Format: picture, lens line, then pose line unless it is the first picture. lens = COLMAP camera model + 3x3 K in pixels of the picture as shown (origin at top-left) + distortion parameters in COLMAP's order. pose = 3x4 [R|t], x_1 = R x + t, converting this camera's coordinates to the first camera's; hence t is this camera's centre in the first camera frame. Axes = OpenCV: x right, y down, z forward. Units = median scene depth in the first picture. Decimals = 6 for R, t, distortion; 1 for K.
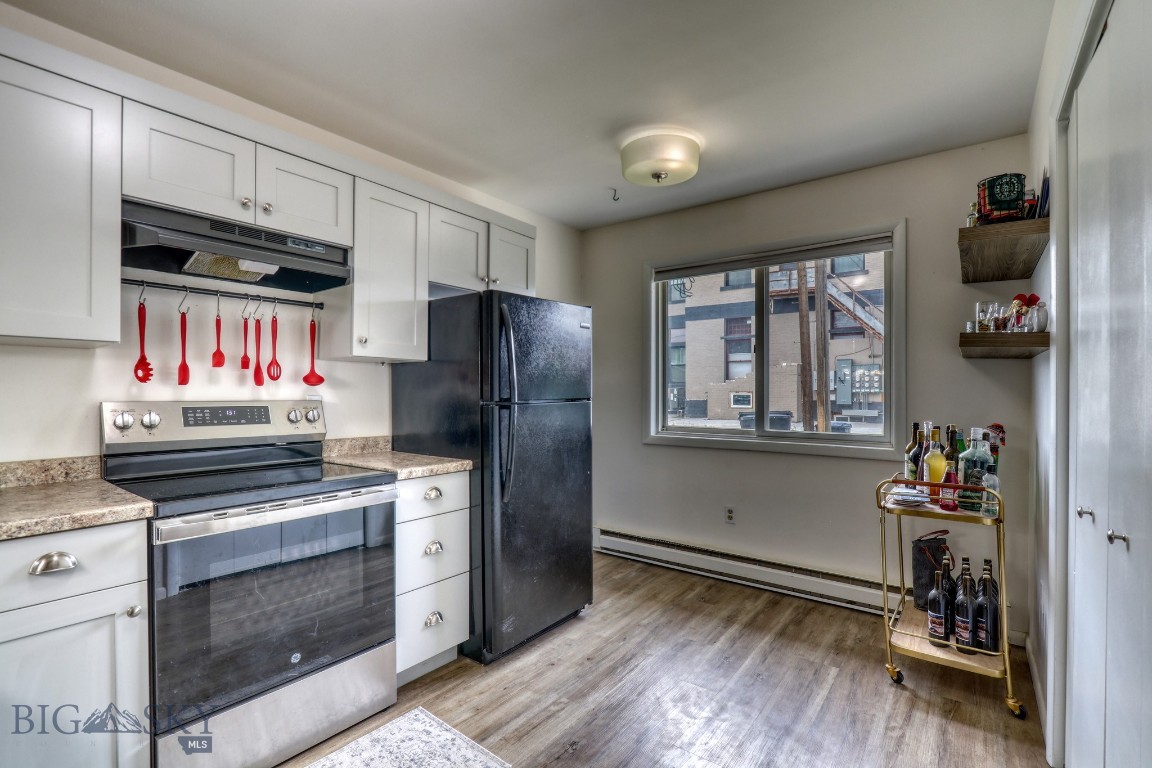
lens RADIAL K [[525.0, 0, 575.4], [0, 525.0, 392.3], [0, 0, 1]] dist [-0.021522, 0.003540]
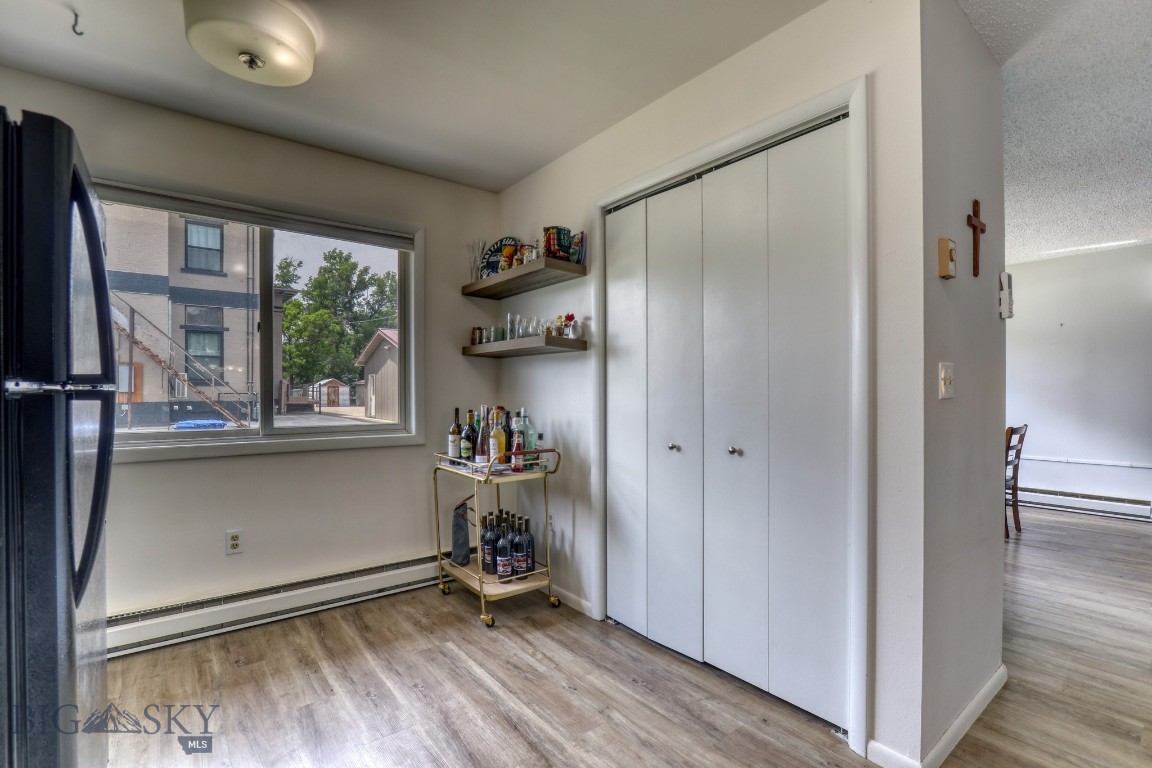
lens RADIAL K [[525.0, 0, 579.4], [0, 525.0, 394.1], [0, 0, 1]] dist [-0.021522, 0.003540]
pose [[0.244622, -0.002582, 0.969615, -0.450826], [0.002335, 0.999995, 0.002074, 0.028698], [-0.969616, 0.001756, 0.244627, 0.483875]]
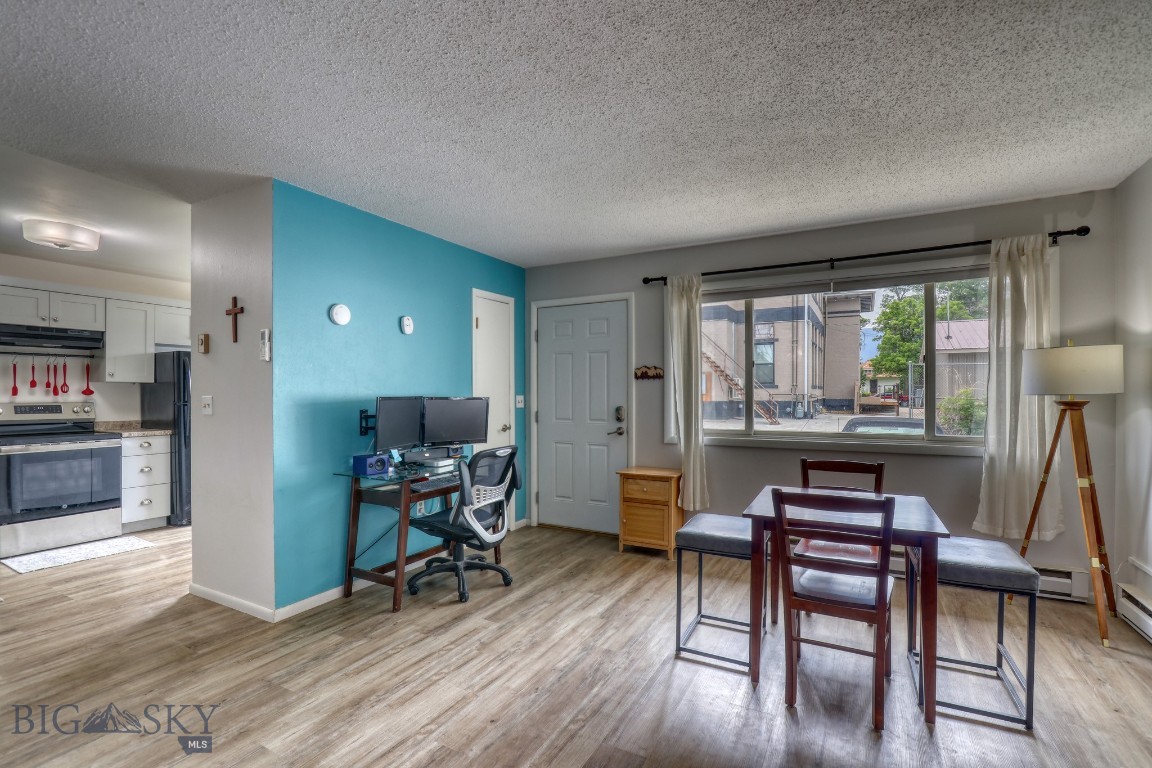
lens RADIAL K [[525.0, 0, 585.9], [0, 525.0, 395.6], [0, 0, 1]] dist [-0.021522, 0.003540]
pose [[0.987930, 0.002922, 0.154874, 1.161550], [-0.005340, 0.999870, 0.015203, -0.053459], [-0.154809, -0.015846, 0.987817, -1.367524]]
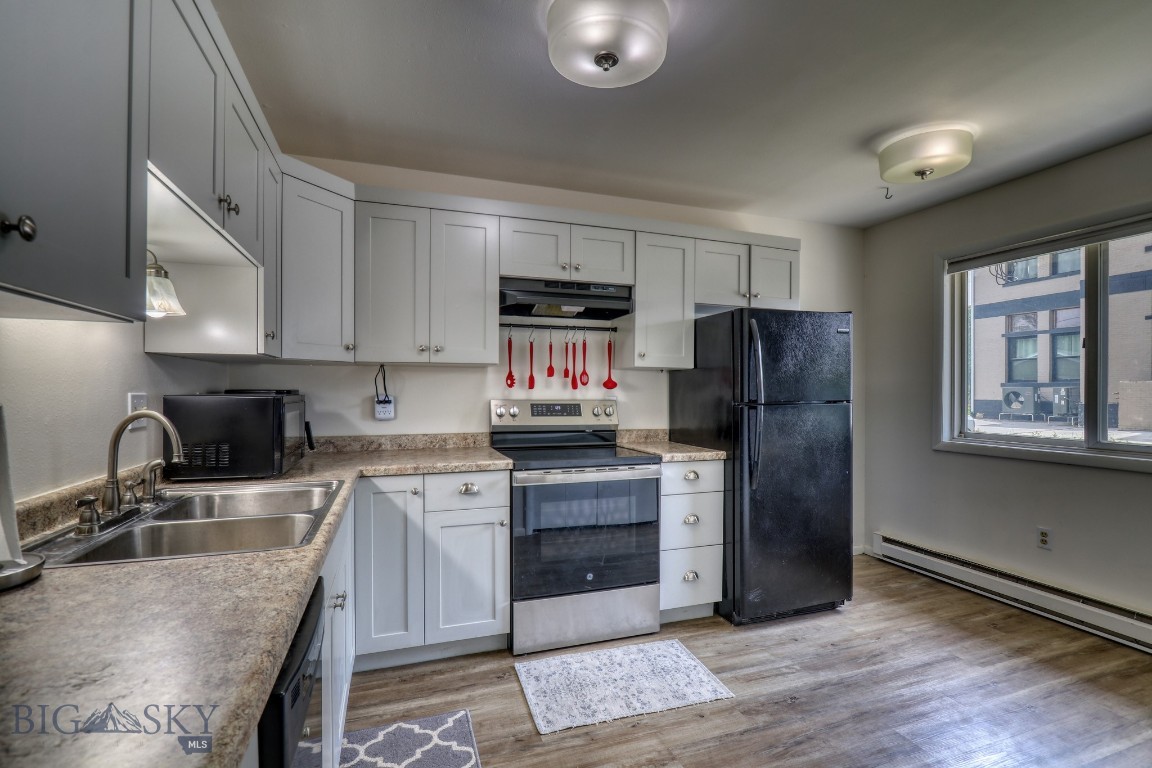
lens RADIAL K [[525.0, 0, 576.7], [0, 525.0, 391.5], [0, 0, 1]] dist [-0.021522, 0.003540]
pose [[0.833369, 0.002786, -0.552709, 0.181234], [-0.002651, 0.999996, 0.001043, -0.007566], [0.552710, 0.000596, 0.833373, -0.184857]]
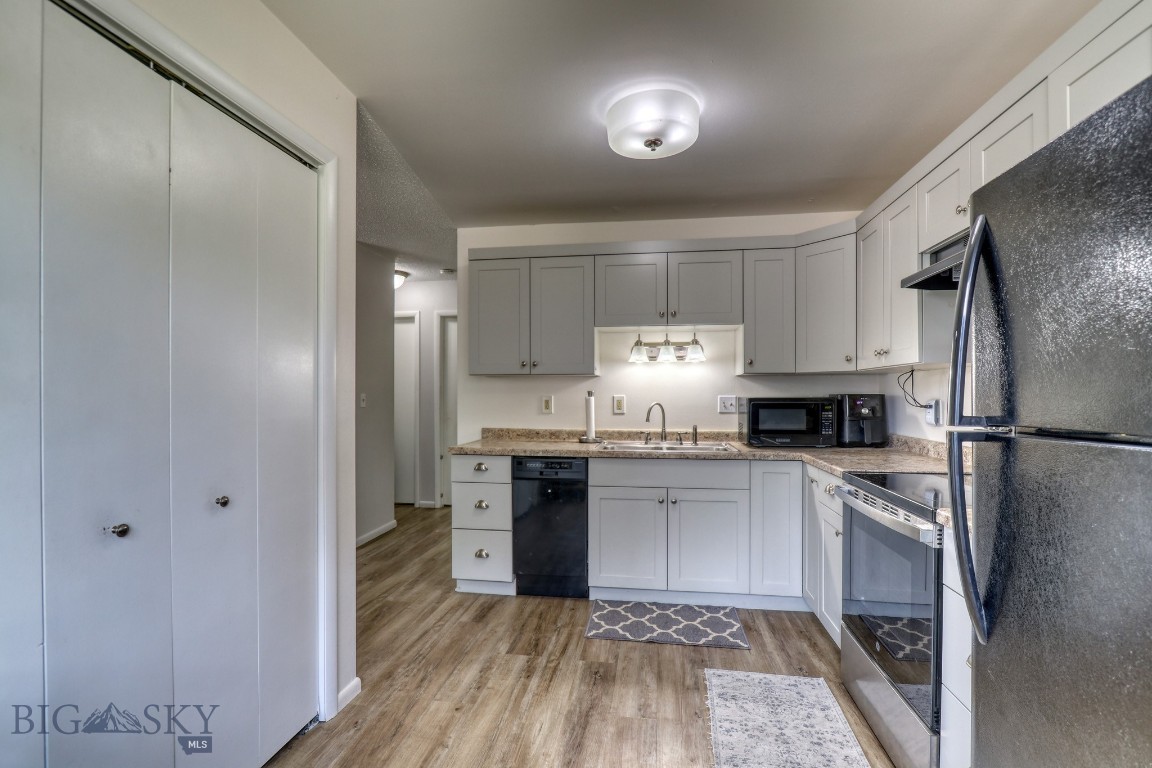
lens RADIAL K [[525.0, 0, 574.9], [0, 525.0, 391.1], [0, 0, 1]] dist [-0.021522, 0.003540]
pose [[-0.880884, -0.000188, -0.473333, 0.387337], [0.003684, 0.999967, -0.007252, -0.007947], [0.473319, -0.008132, -0.880854, 1.209929]]
